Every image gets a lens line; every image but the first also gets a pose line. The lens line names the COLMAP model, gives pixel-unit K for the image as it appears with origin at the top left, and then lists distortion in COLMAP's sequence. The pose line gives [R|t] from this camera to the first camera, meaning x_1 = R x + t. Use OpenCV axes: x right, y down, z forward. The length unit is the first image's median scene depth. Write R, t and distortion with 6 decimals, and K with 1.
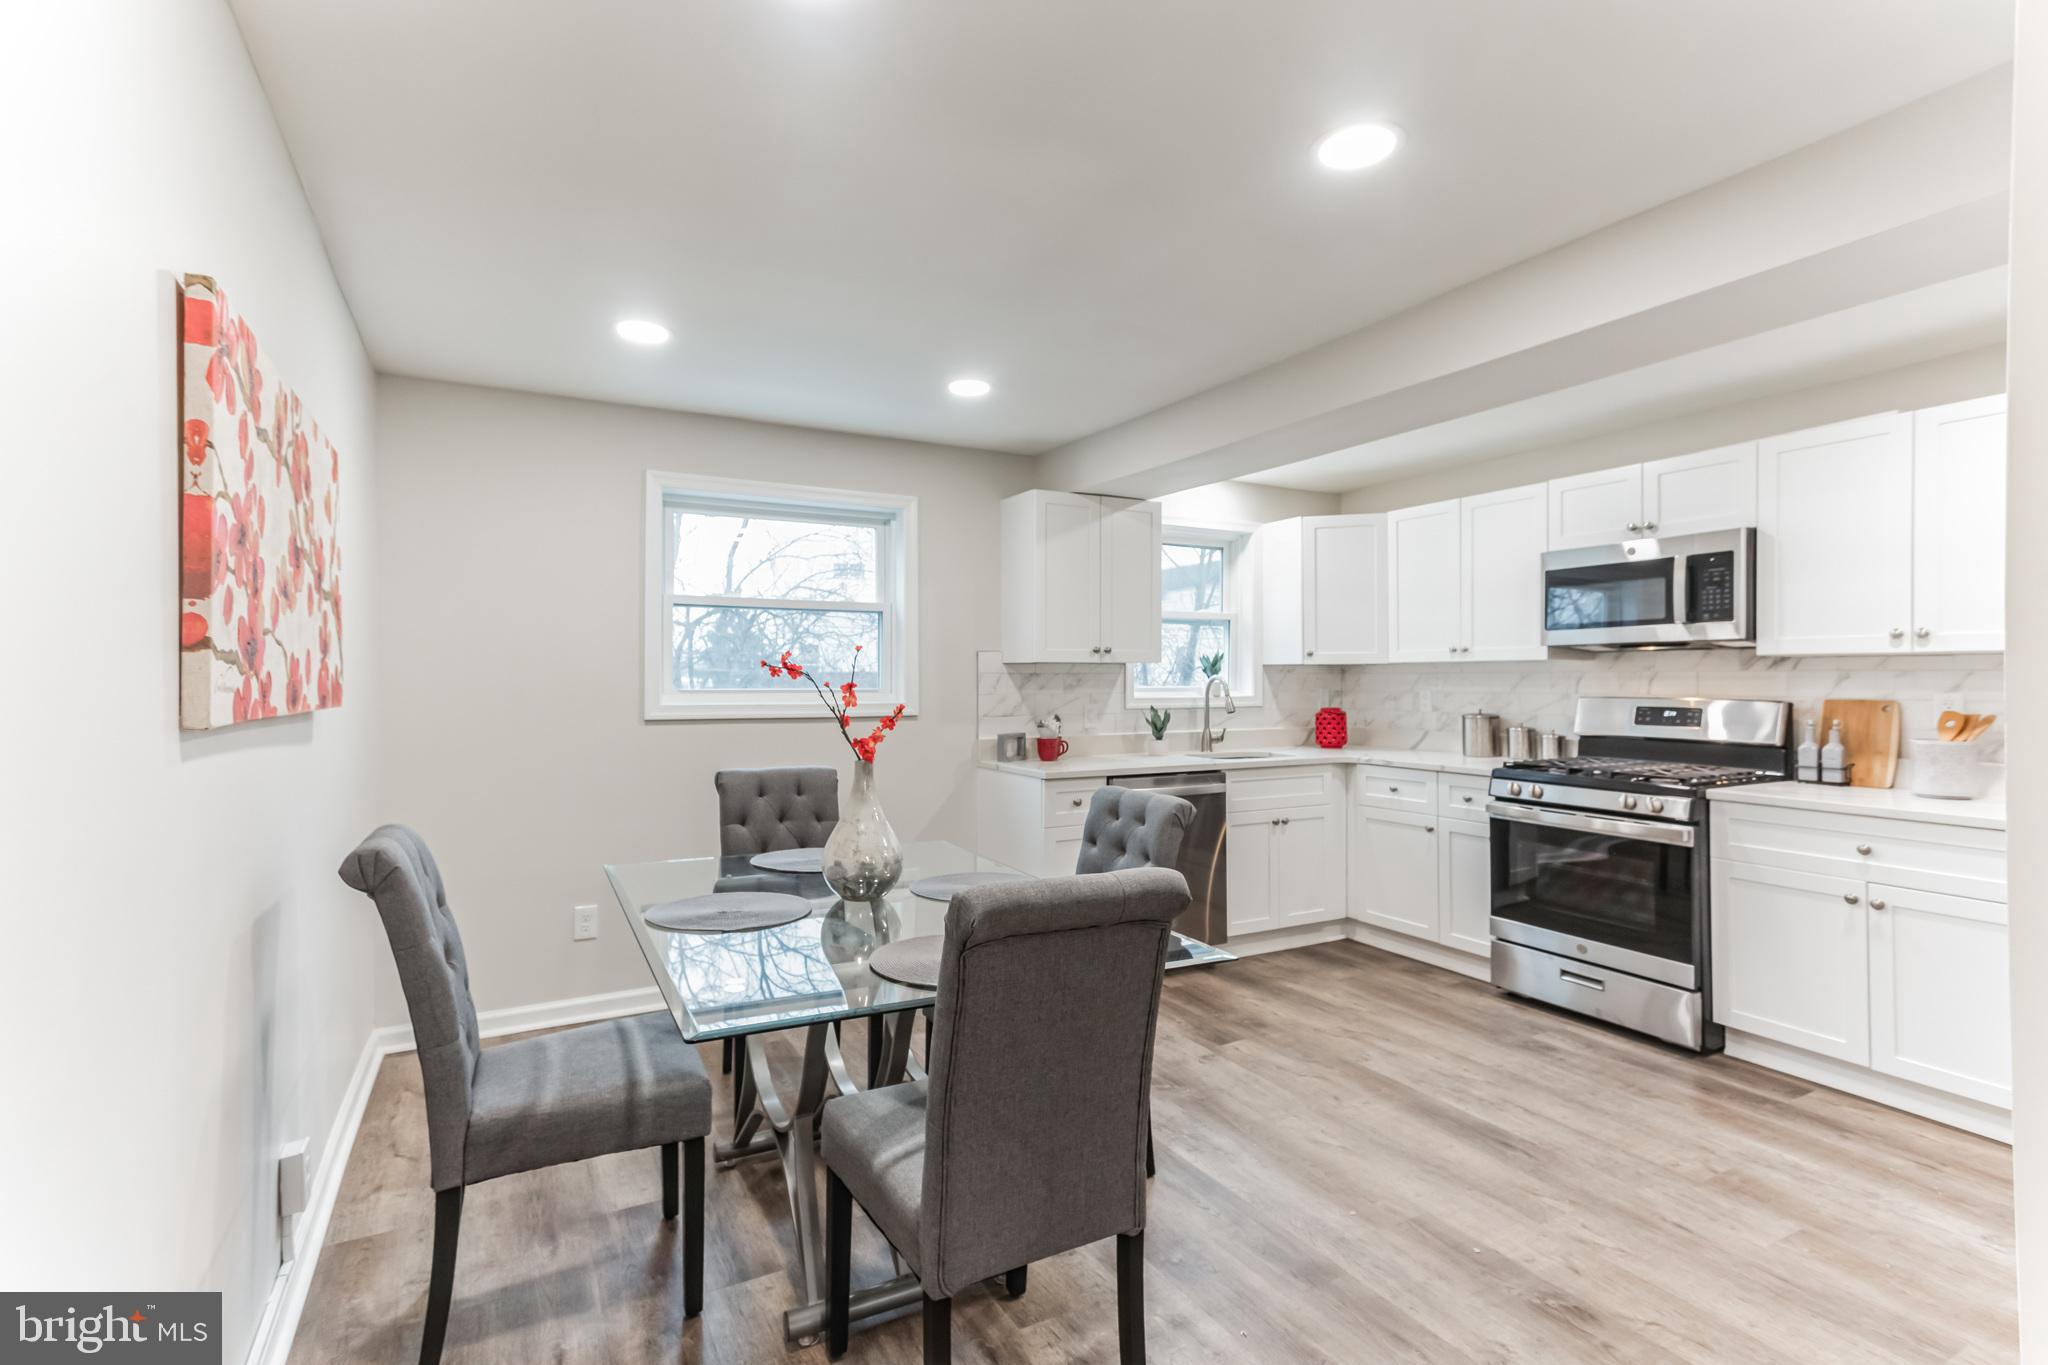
lens RADIAL K [[964.6, 0, 1020.6], [0, 964.6, 674.2], [0, 0, 1]] dist [0.026214, 0.000212]
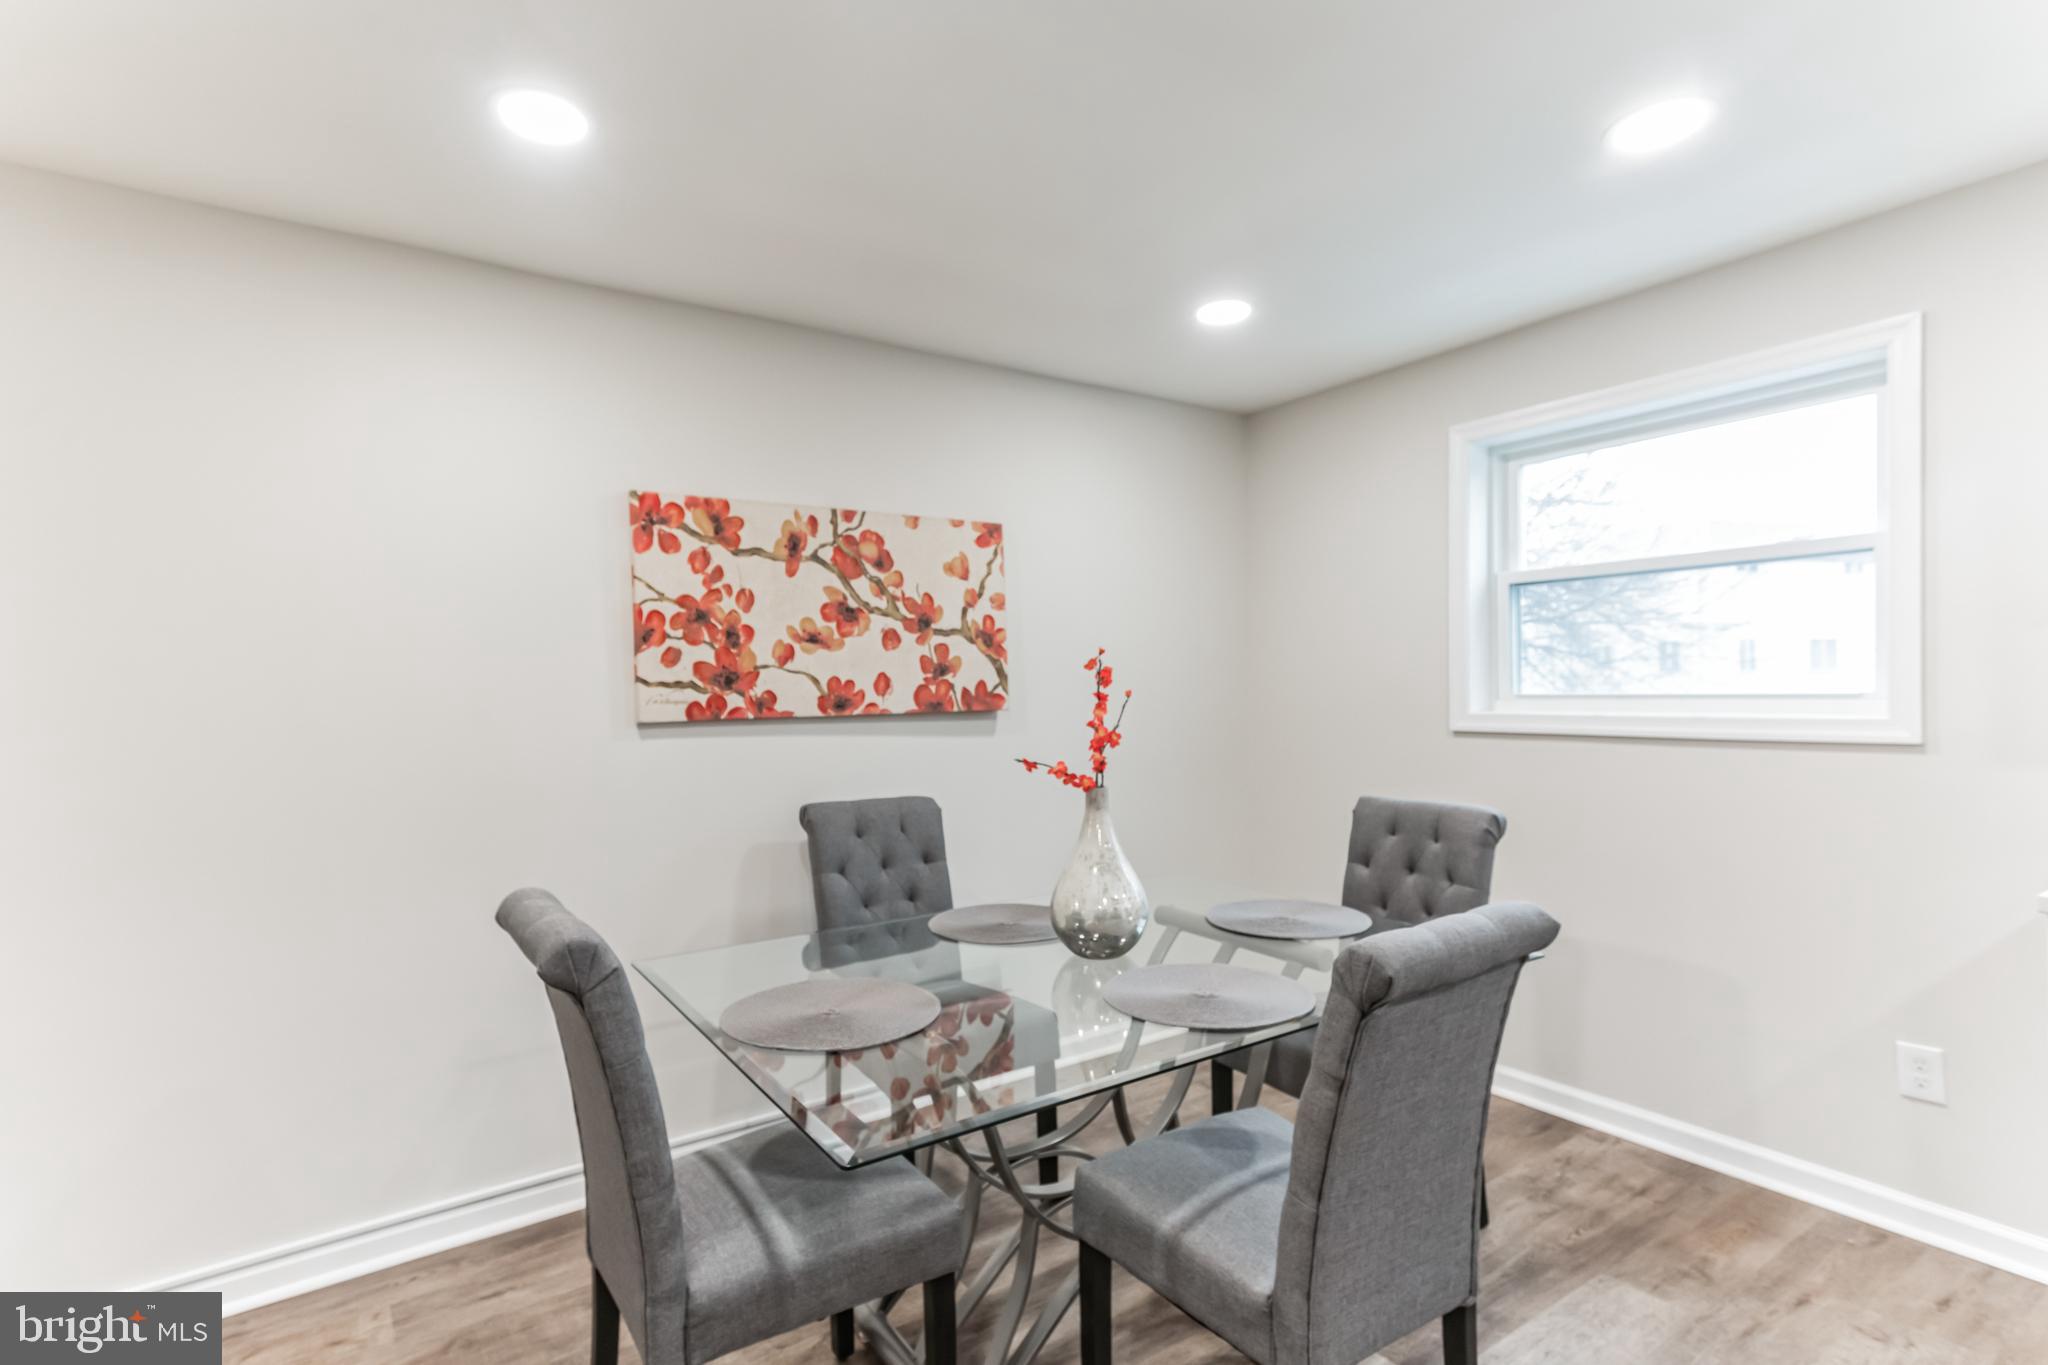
lens RADIAL K [[997.3, 0, 1003.5], [0, 997.3, 712.1], [0, 0, 1]] dist [0.027753, 0.000357]
pose [[0.096226, 0.018531, -0.995187, 0.417120], [0.022561, 0.999529, 0.020793, 0.004287], [0.995104, -0.024453, 0.095762, 0.519725]]
